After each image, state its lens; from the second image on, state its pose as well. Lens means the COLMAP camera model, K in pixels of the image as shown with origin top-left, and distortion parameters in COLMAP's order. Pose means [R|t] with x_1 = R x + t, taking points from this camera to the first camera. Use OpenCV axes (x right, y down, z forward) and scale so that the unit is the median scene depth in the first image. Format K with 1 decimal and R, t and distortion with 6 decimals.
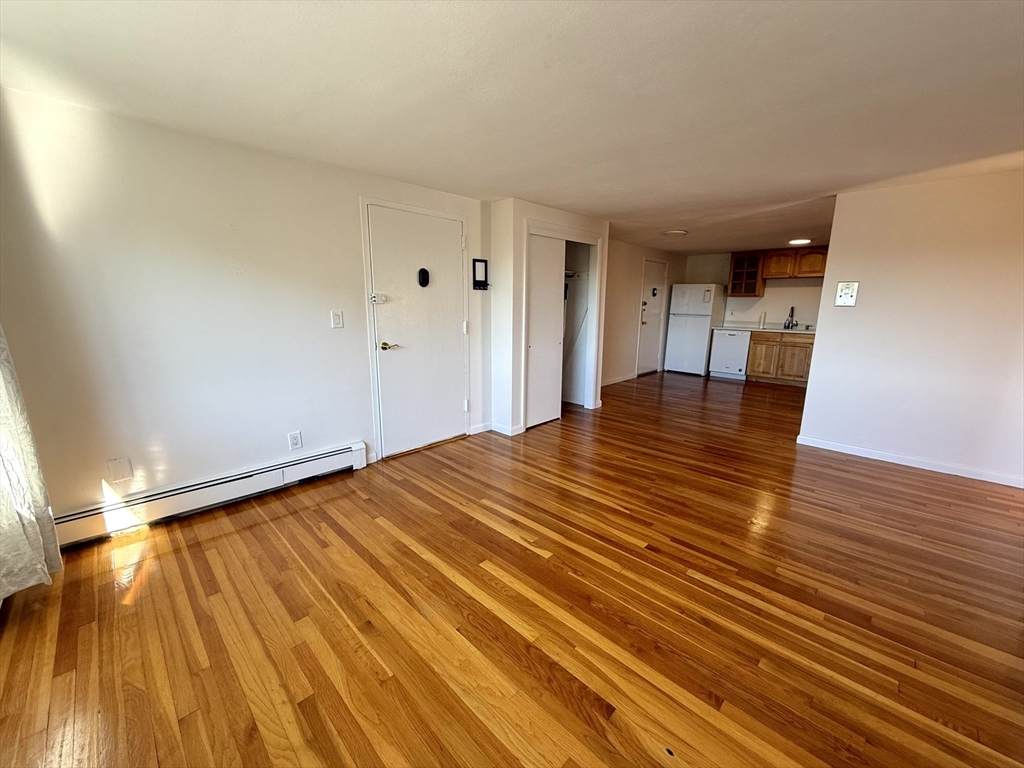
lens RADIAL K [[409.1, 0, 509.9], [0, 409.1, 386.9], [0, 0, 1]] dist [-0.001626, 0.000028]
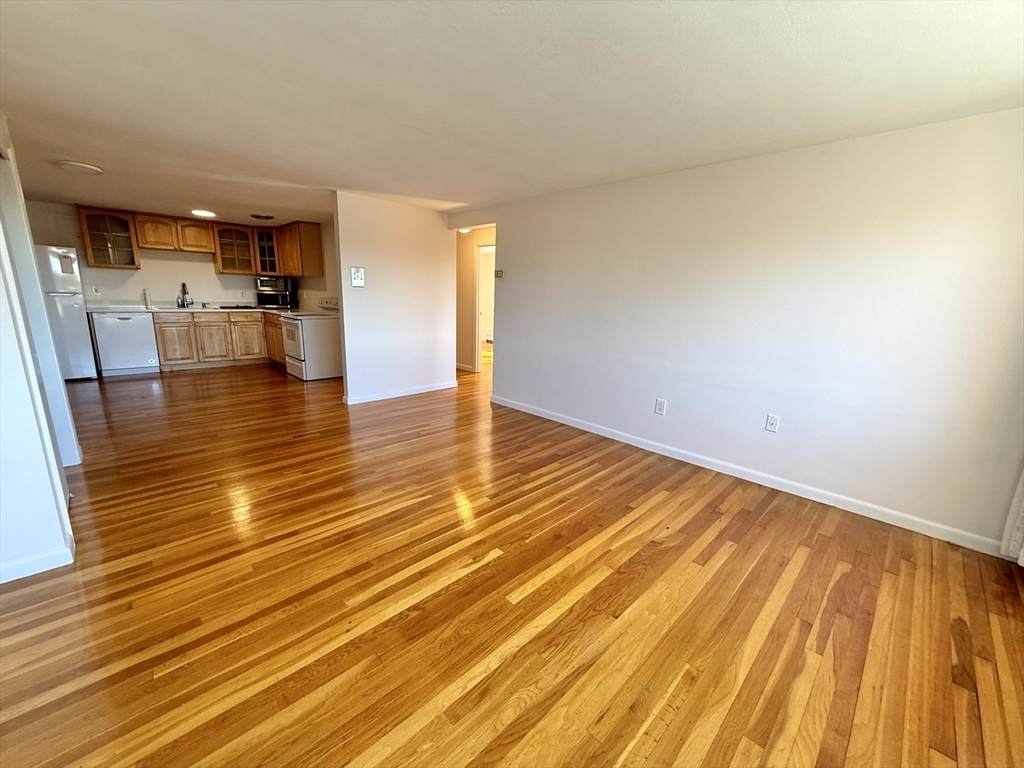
lens RADIAL K [[409.1, 0, 515.2], [0, 409.1, 384.7], [0, 0, 1]] dist [-0.001626, 0.000028]
pose [[0.005901, -0.225041, 0.974331, -0.628231], [0.169243, 0.960517, 0.220826, -0.143132], [-0.985557, 0.163596, 0.043754, 0.708140]]
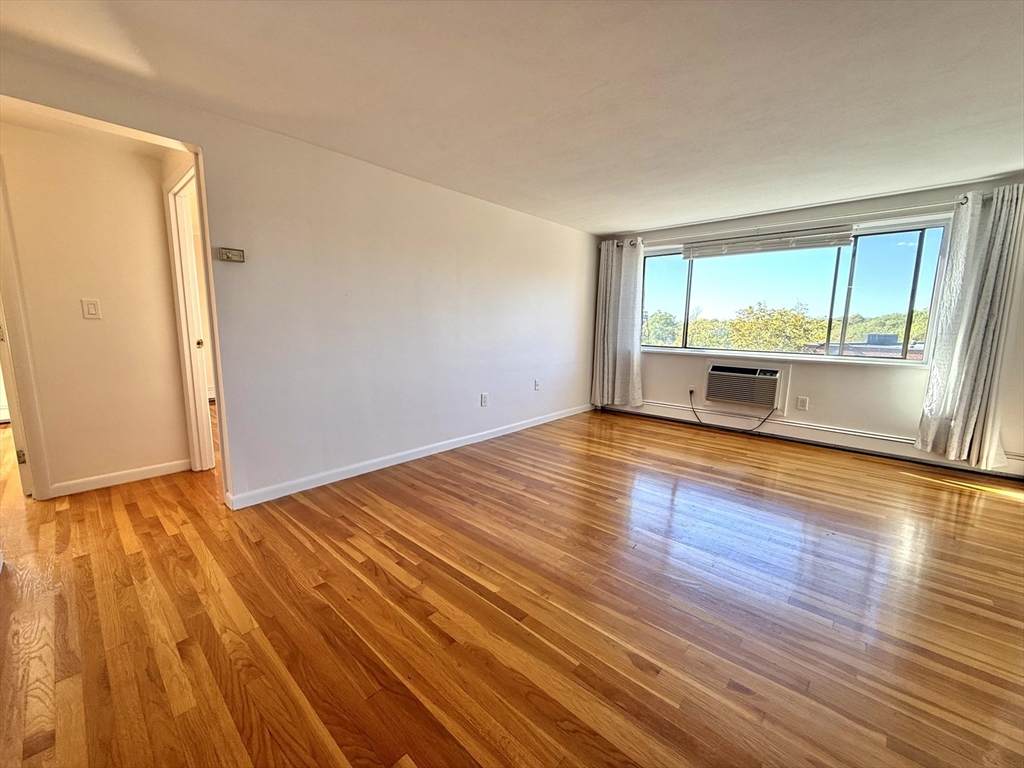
lens RADIAL K [[409.1, 0, 515.0], [0, 409.1, 381.5], [0, 0, 1]] dist [-0.001626, 0.000028]
pose [[-0.998356, -0.011493, -0.056151, 0.604070], [-0.029885, 0.940360, 0.338866, -0.281590], [0.048908, 0.339987, -0.939157, 1.714035]]
